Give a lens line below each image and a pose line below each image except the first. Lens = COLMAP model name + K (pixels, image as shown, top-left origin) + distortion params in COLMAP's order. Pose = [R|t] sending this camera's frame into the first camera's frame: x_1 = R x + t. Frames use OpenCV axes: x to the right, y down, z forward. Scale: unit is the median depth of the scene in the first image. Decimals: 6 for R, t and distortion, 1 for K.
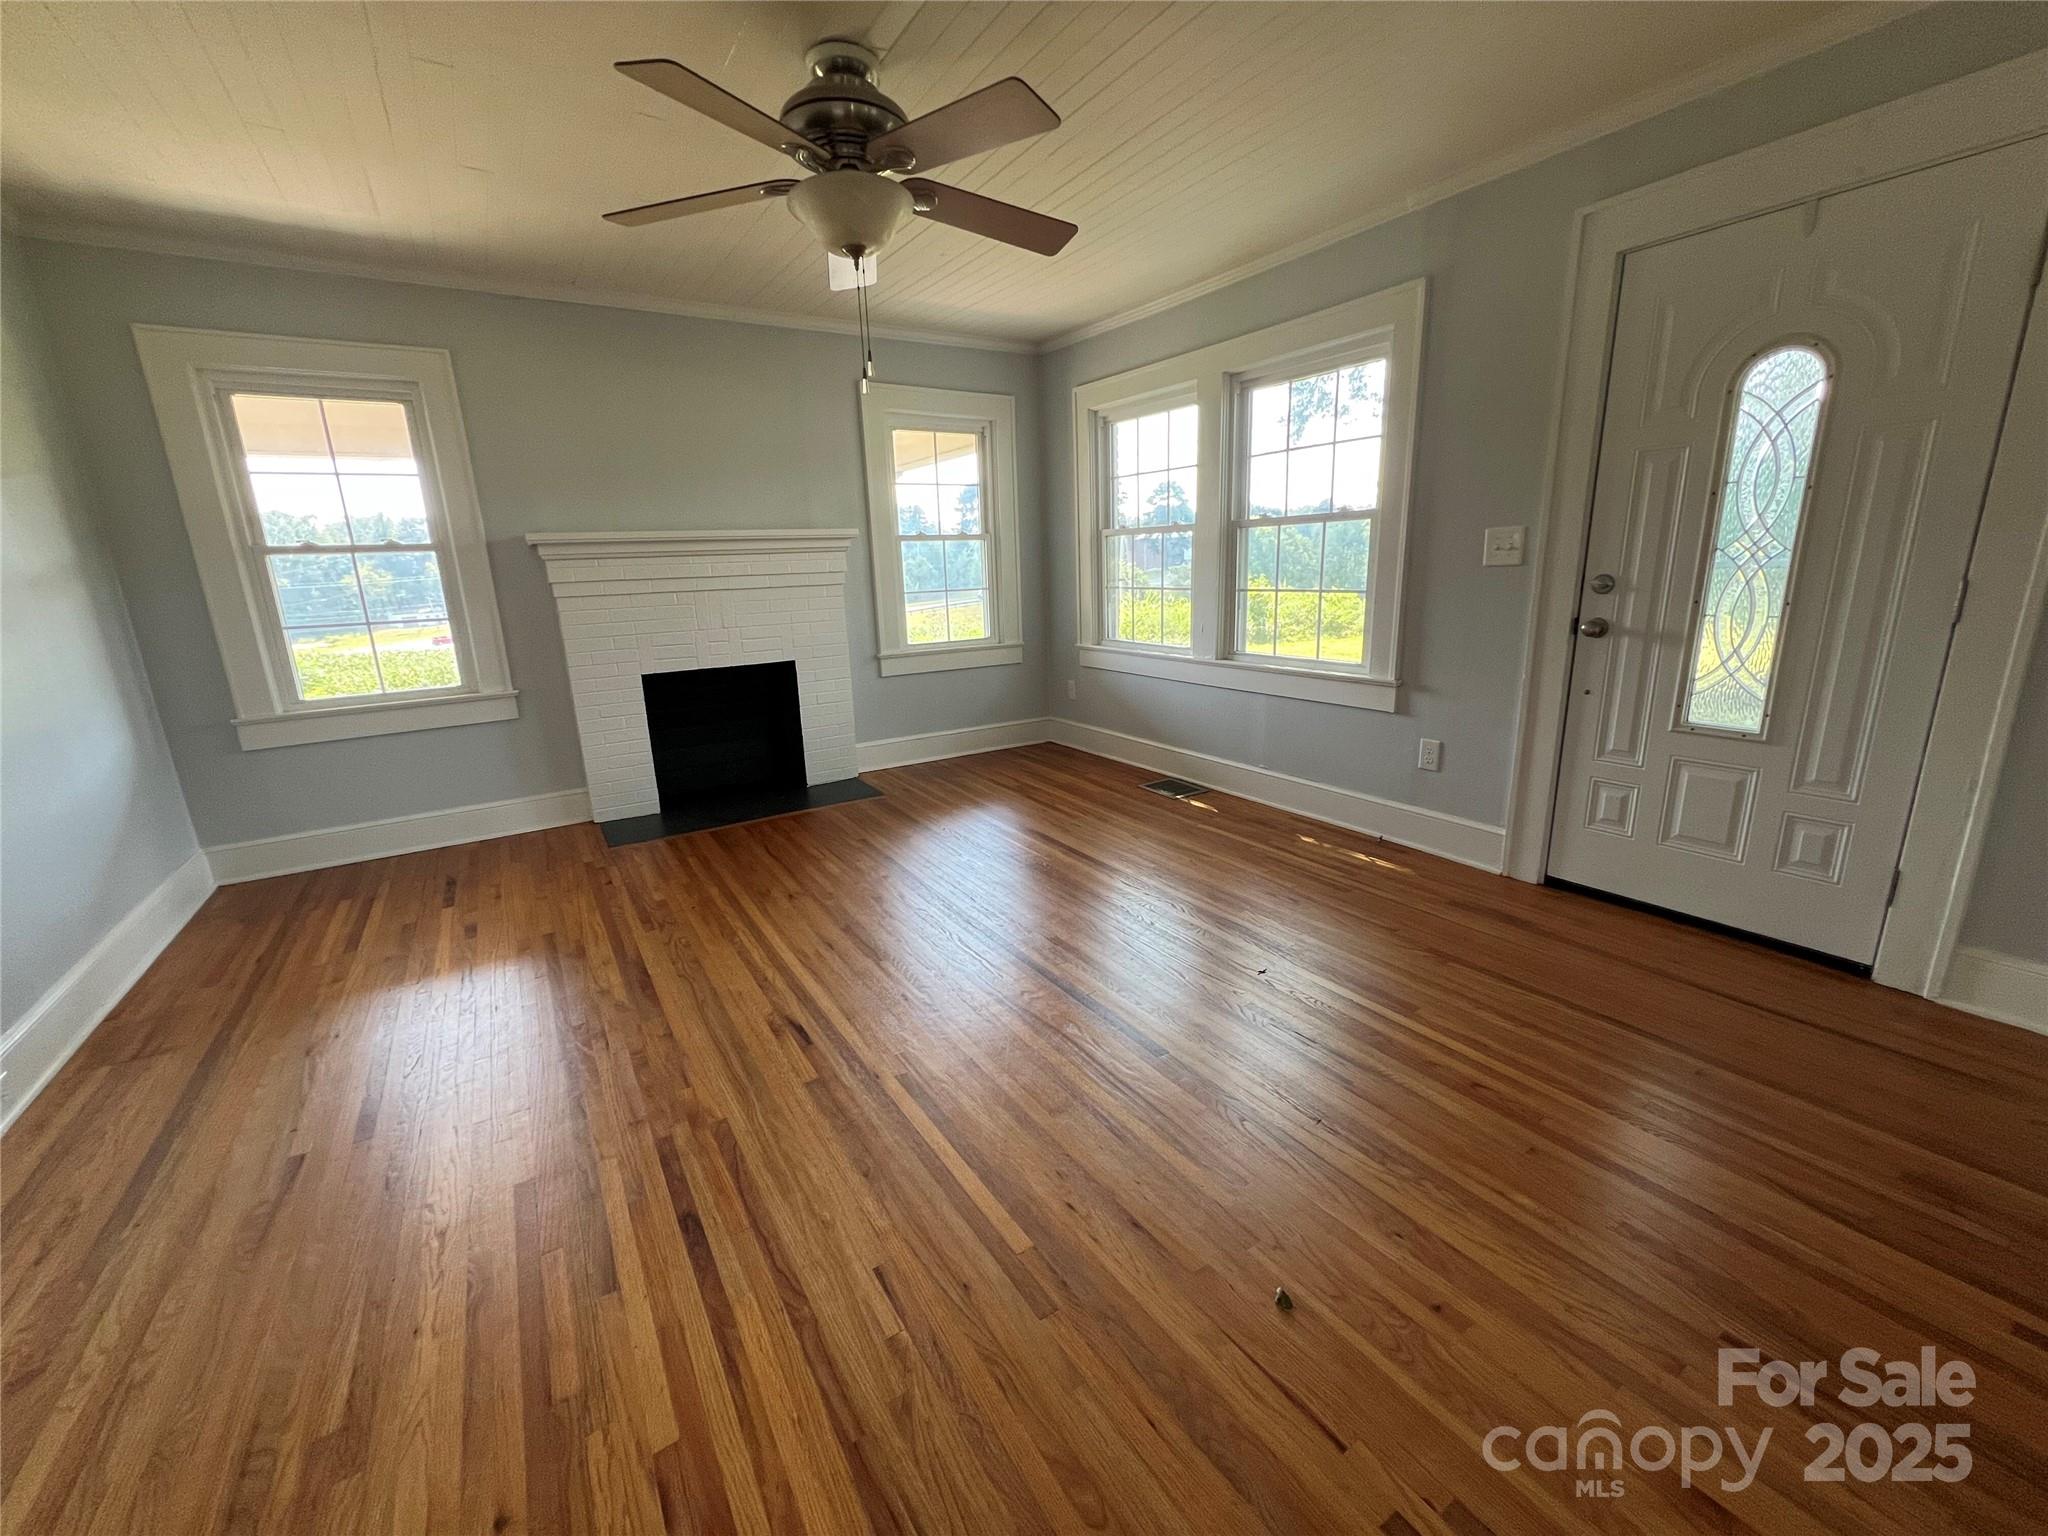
lens RADIAL K [[805.3, 0, 1027.8], [0, 805.3, 761.3], [0, 0, 1]] dist [-0.001679, -0.000354]
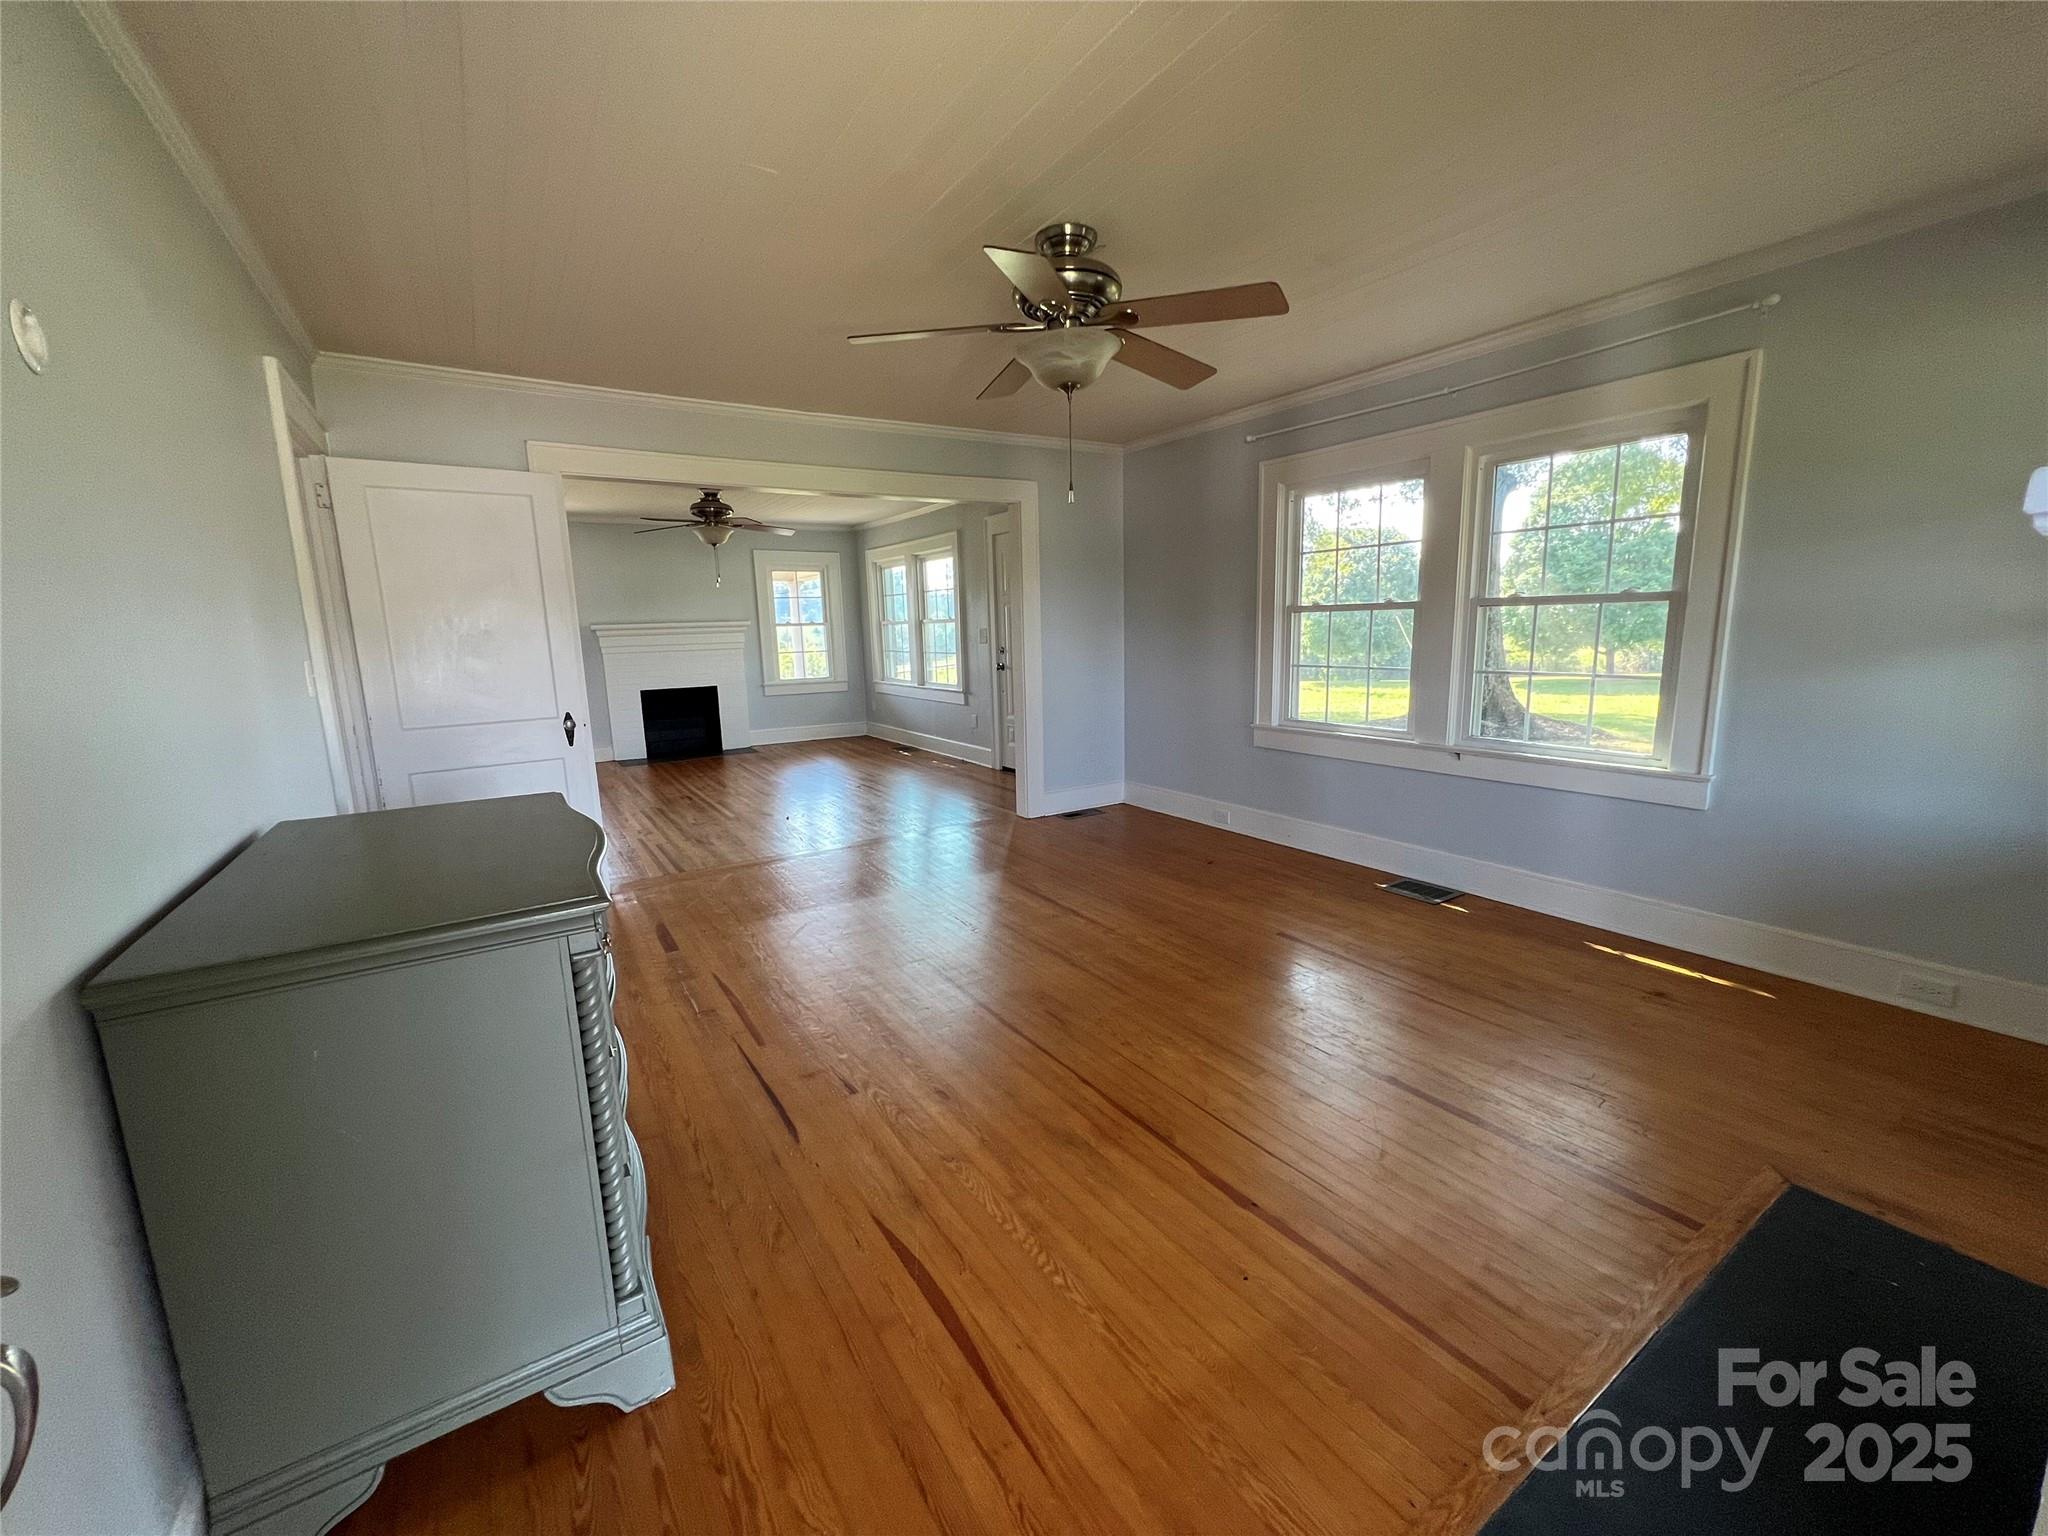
lens RADIAL K [[805.3, 0, 1027.8], [0, 805.3, 761.3], [0, 0, 1]] dist [-0.001679, -0.000354]
pose [[0.999981, 0.004105, 0.004665, 0.463831], [-0.003743, 0.997167, -0.075131, 0.204933], [-0.004961, 0.075112, 0.997163, -0.966769]]
